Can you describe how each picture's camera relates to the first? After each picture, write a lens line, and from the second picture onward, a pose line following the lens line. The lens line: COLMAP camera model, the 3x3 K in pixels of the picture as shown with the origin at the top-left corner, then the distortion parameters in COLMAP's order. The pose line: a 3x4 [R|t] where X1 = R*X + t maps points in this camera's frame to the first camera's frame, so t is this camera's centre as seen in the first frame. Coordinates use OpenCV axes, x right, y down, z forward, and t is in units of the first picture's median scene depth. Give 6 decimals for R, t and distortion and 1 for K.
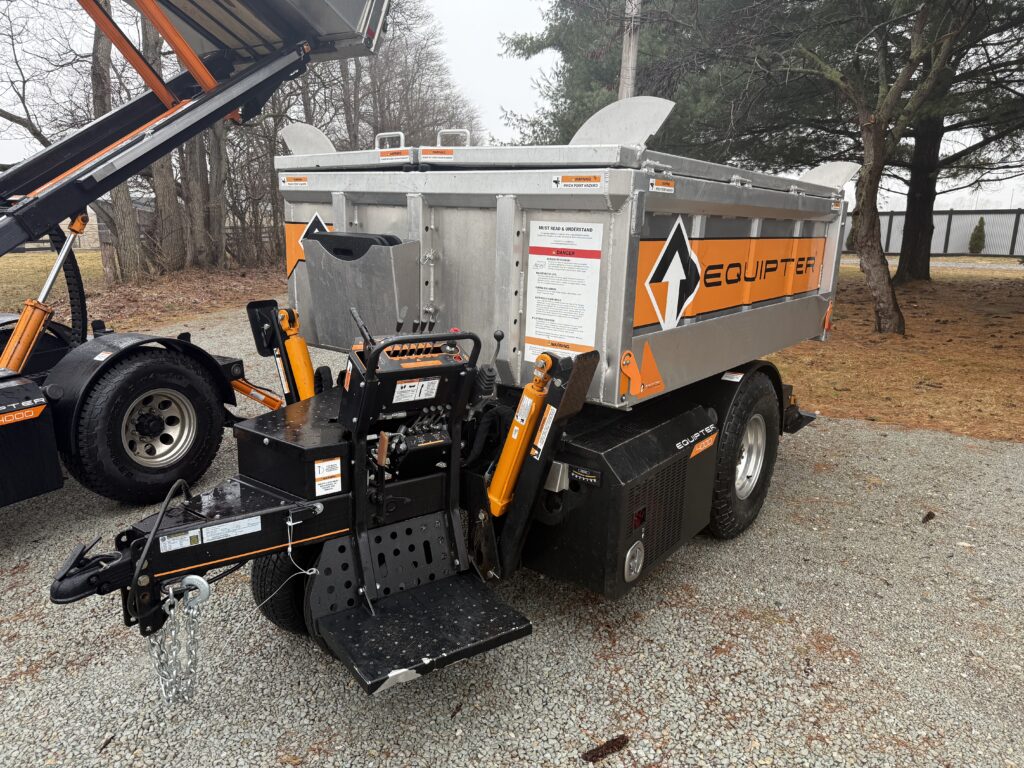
lens RADIAL K [[719.0, 0, 509.2], [0, 719.0, 389.7], [0, 0, 1]] dist [0.112206, -0.140036]
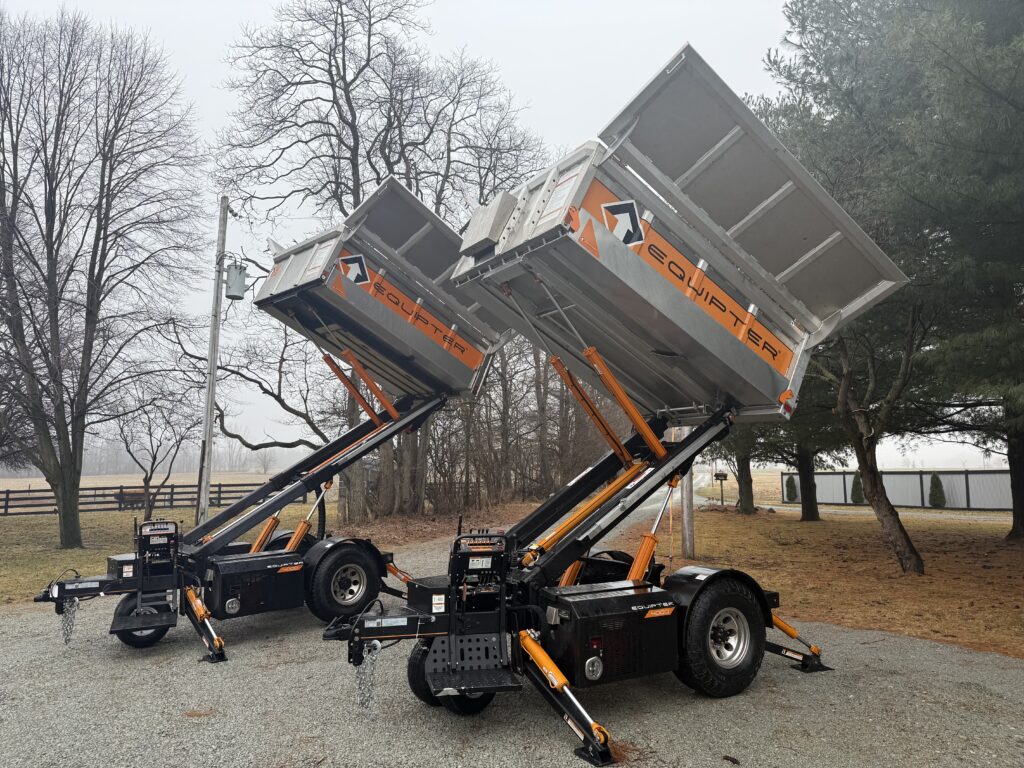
lens RADIAL K [[712.0, 0, 508.7], [0, 712.0, 384.1], [0, 0, 1]] dist [0.100789, -0.125277]
pose [[0.963485, -0.036189, -0.265304, 0.781313], [-0.058512, 0.938423, -0.340498, 0.291819], [0.261289, 0.343588, 0.902039, -1.367013]]
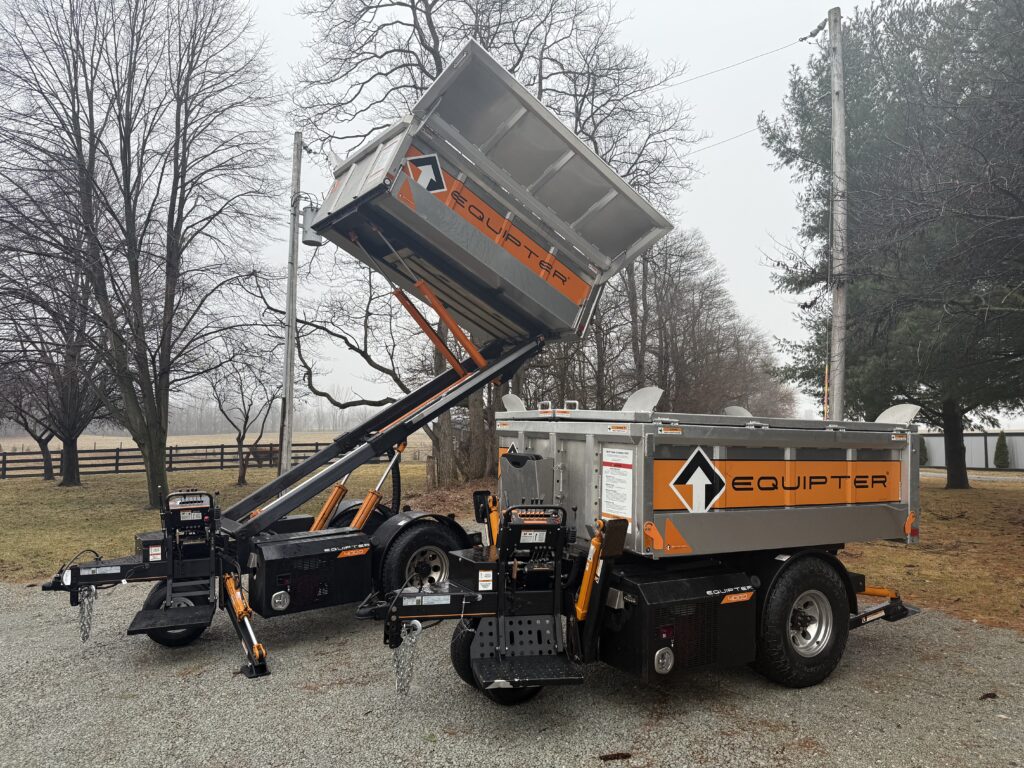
lens RADIAL K [[712.0, 0, 508.7], [0, 712.0, 384.1], [0, 0, 1]] dist [0.100789, -0.125277]
pose [[0.921536, -0.027380, -0.387326, 0.492860], [-0.088966, 0.956086, -0.279257, 0.132318], [0.377964, 0.291804, 0.878632, -0.698730]]
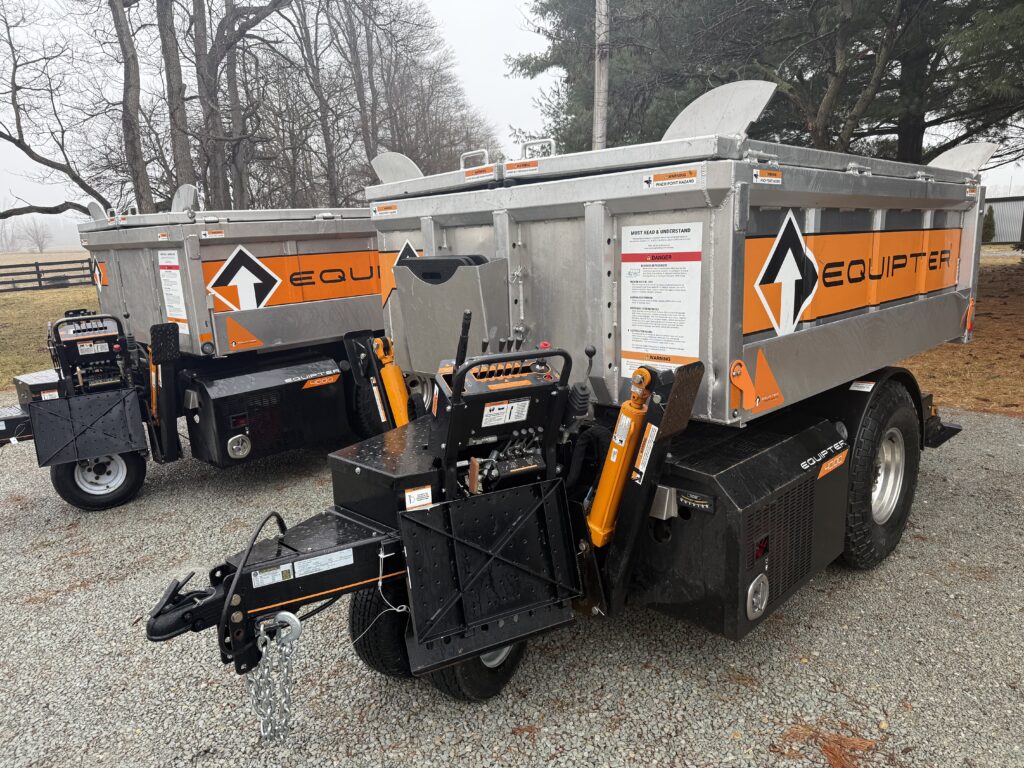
lens RADIAL K [[712.0, 0, 508.7], [0, 712.0, 384.1], [0, 0, 1]] dist [0.100789, -0.125277]
pose [[0.987908, -0.042704, -0.149046, 0.014130], [0.036442, 0.998345, -0.044498, 0.004574], [0.150699, 0.038529, 0.987829, 0.069628]]
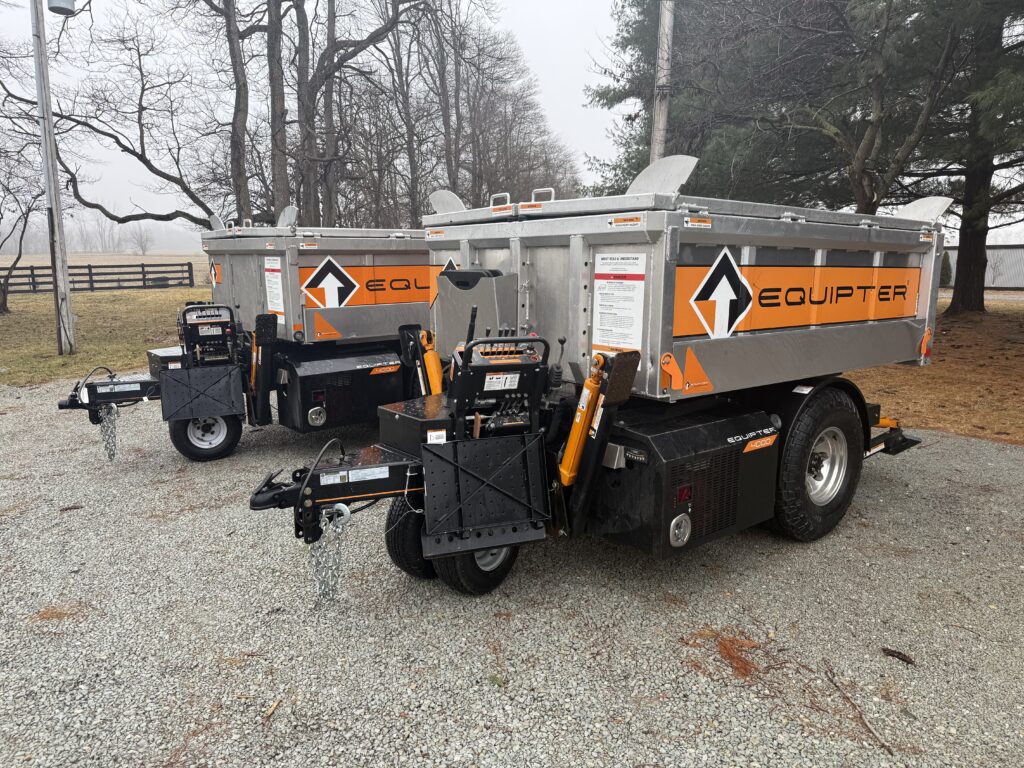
lens RADIAL K [[703.3, 0, 505.5], [0, 703.3, 382.7], [0, 0, 1]] dist [0.134099, -0.187796]
pose [[0.970091, 0.013617, -0.242358, 0.175327], [-0.032388, 0.996759, -0.073636, 0.089599], [0.240570, 0.079283, 0.967388, -0.231316]]
